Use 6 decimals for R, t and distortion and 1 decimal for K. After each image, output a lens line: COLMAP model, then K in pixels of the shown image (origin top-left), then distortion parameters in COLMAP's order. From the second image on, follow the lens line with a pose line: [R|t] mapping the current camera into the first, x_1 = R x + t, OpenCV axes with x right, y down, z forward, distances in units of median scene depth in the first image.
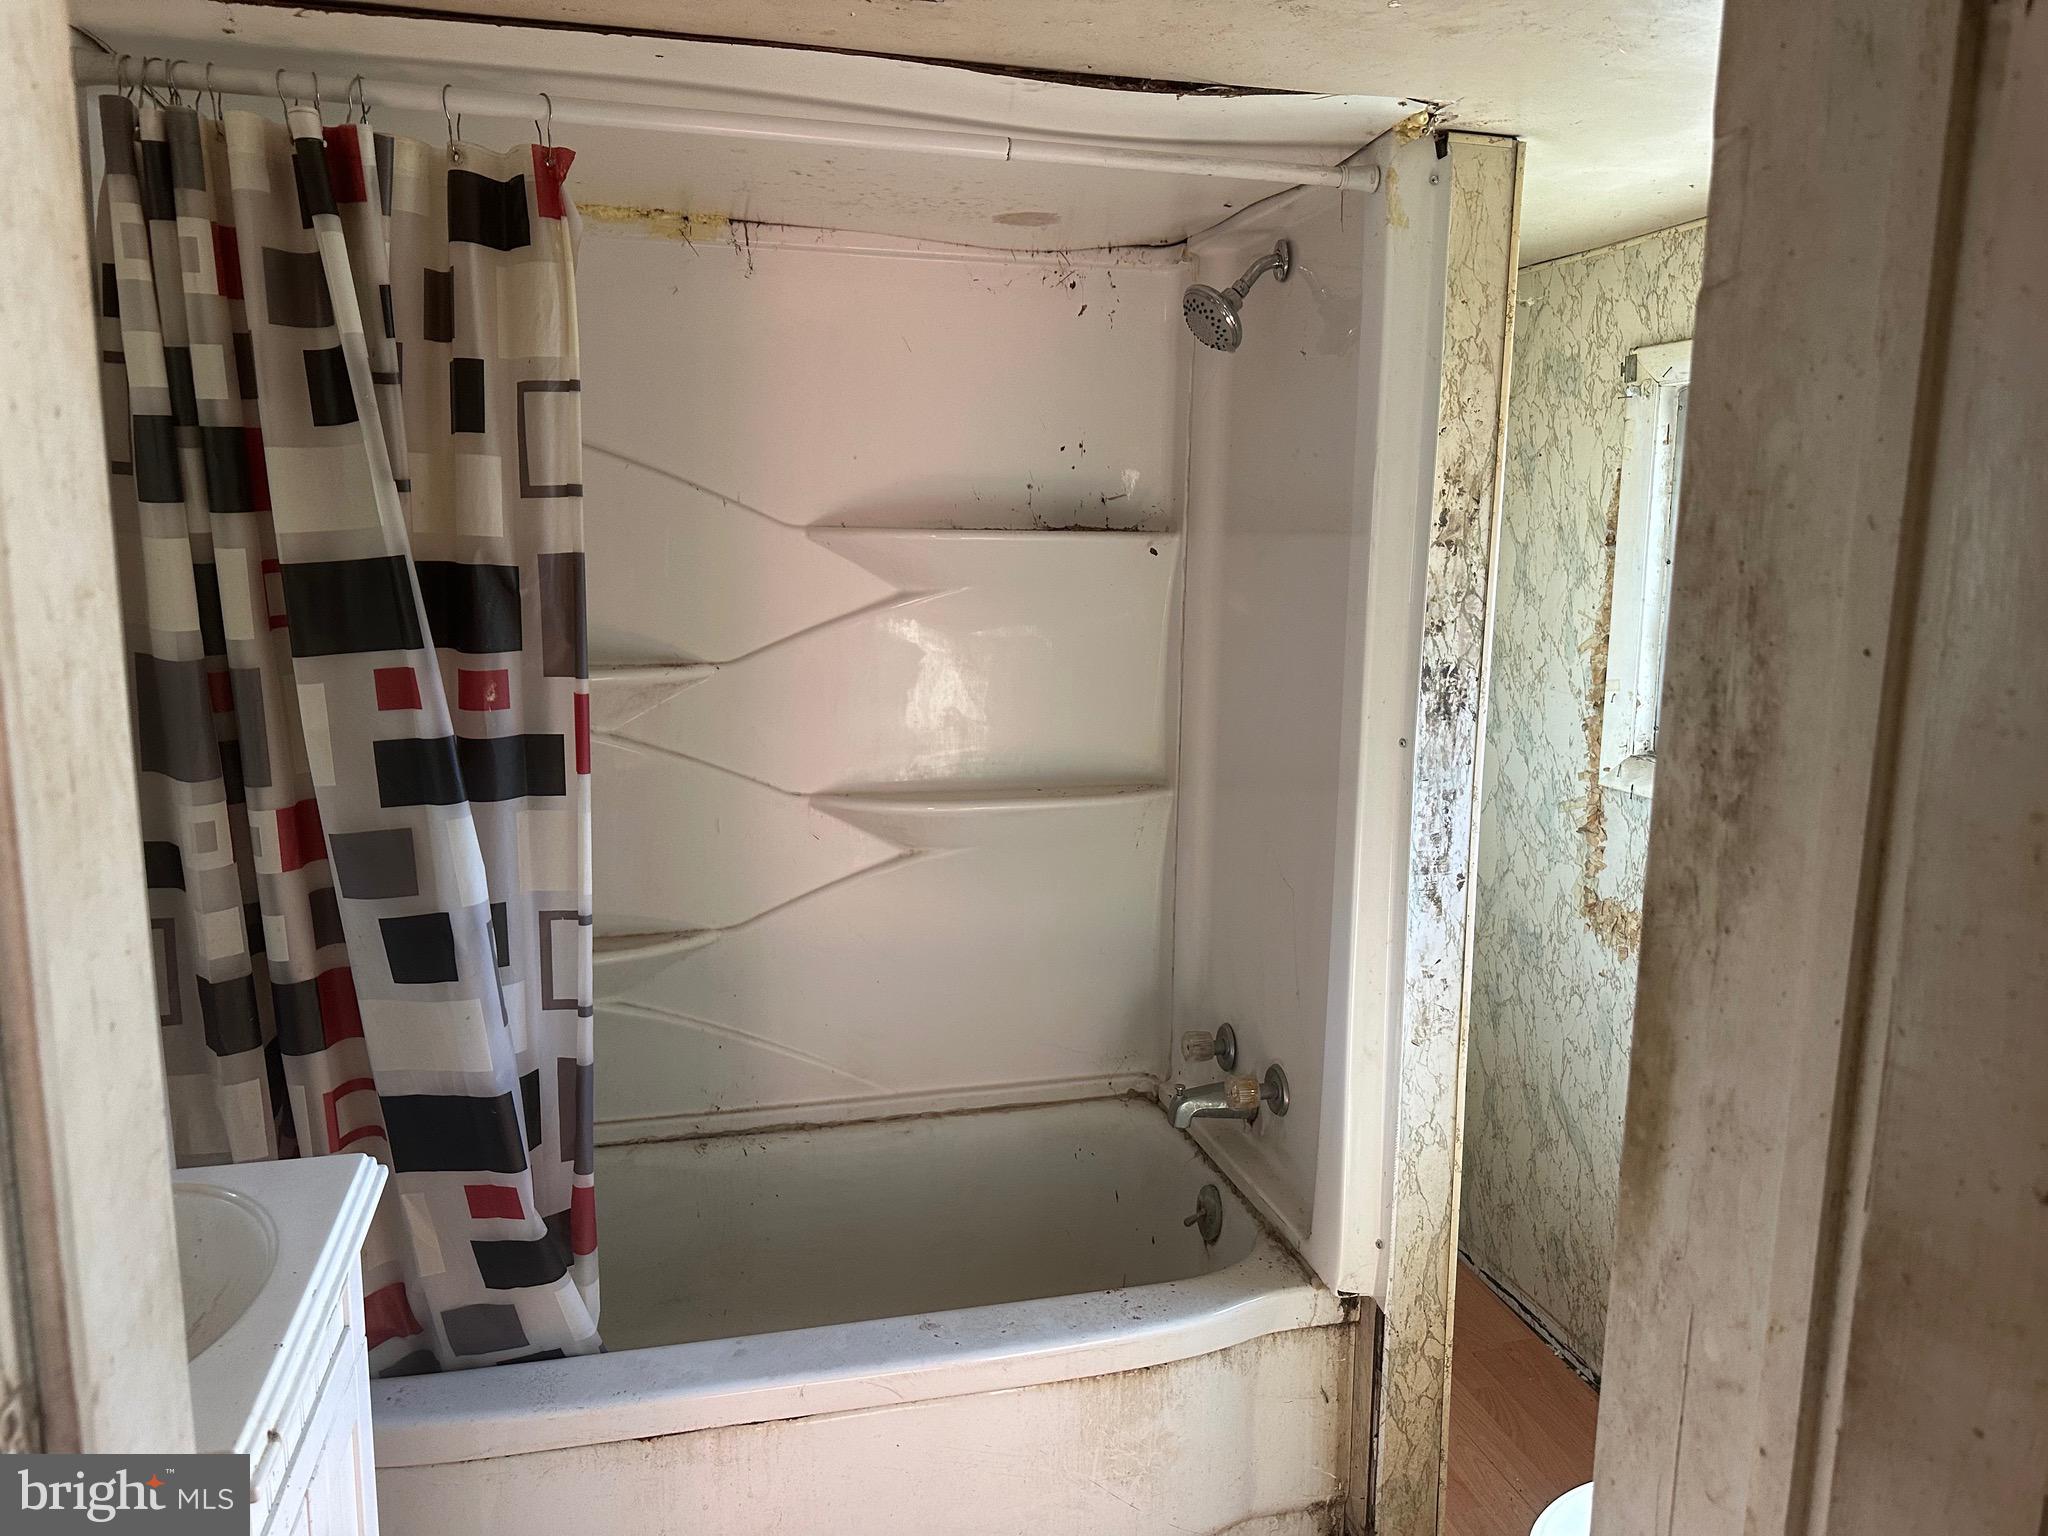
lens RADIAL K [[1445.4, 0, 1018.7], [0, 1445.4, 775.0], [0, 0, 1]] dist [0.040148, -0.032280]
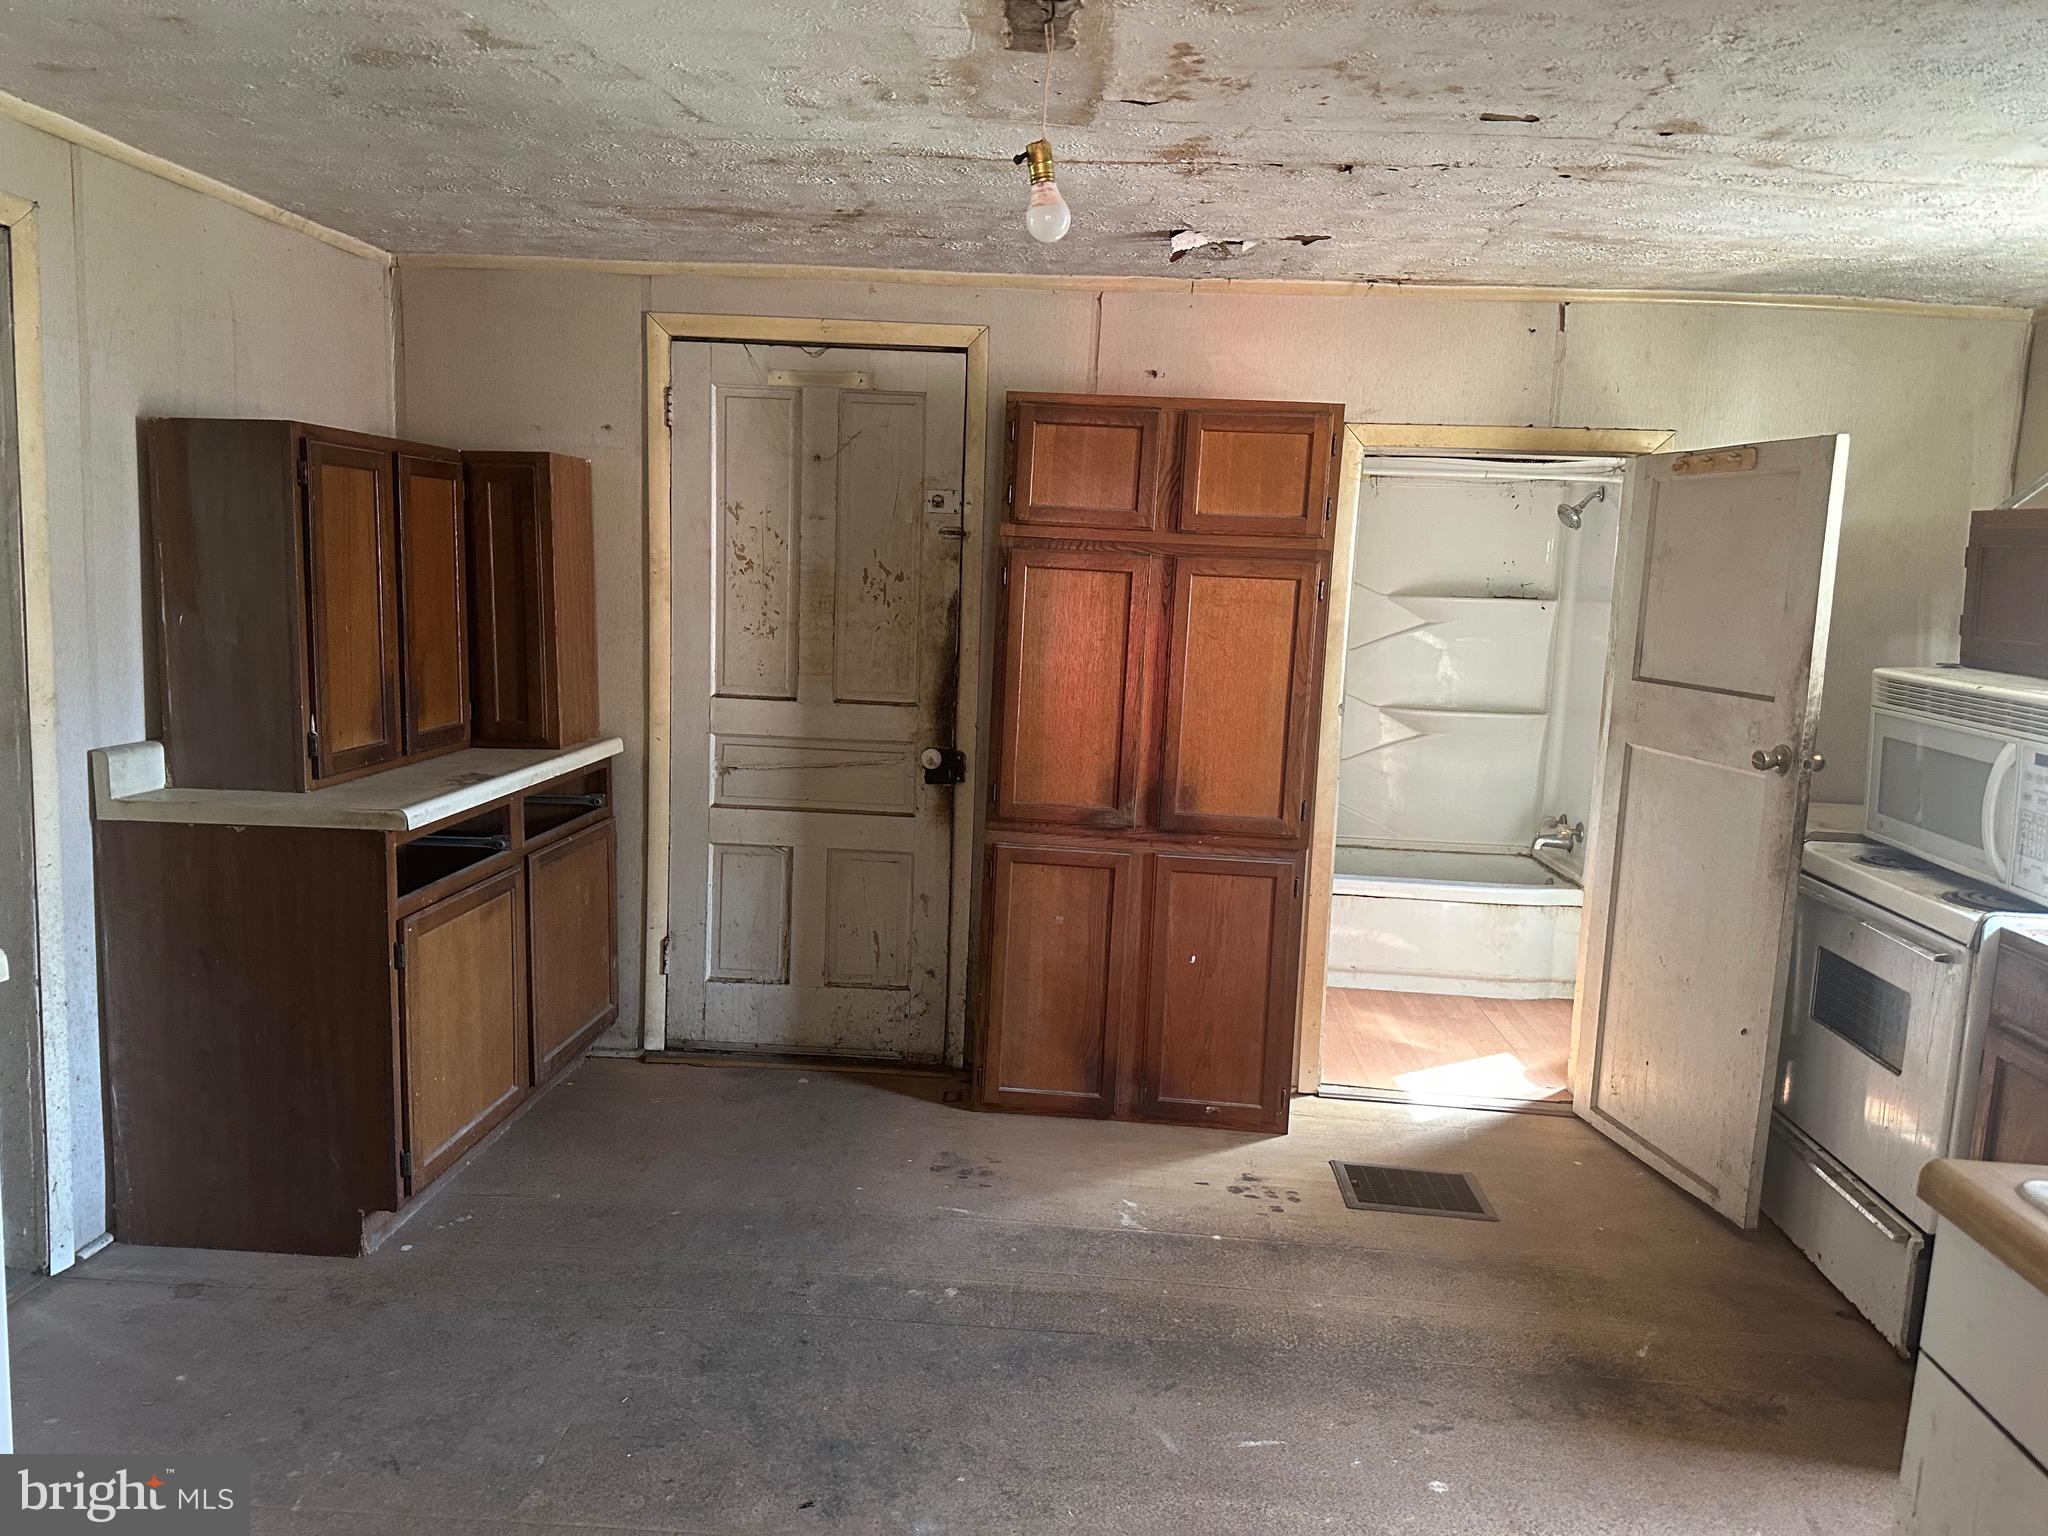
lens RADIAL K [[1445.4, 0, 964.6], [0, 1445.4, 780.1], [0, 0, 1]] dist [0.040148, -0.032280]
pose [[0.942371, 0.067107, -0.327771, 0.001968], [-0.080859, 0.996318, -0.028494, 0.261384], [0.324652, 0.053356, 0.944327, -1.485201]]
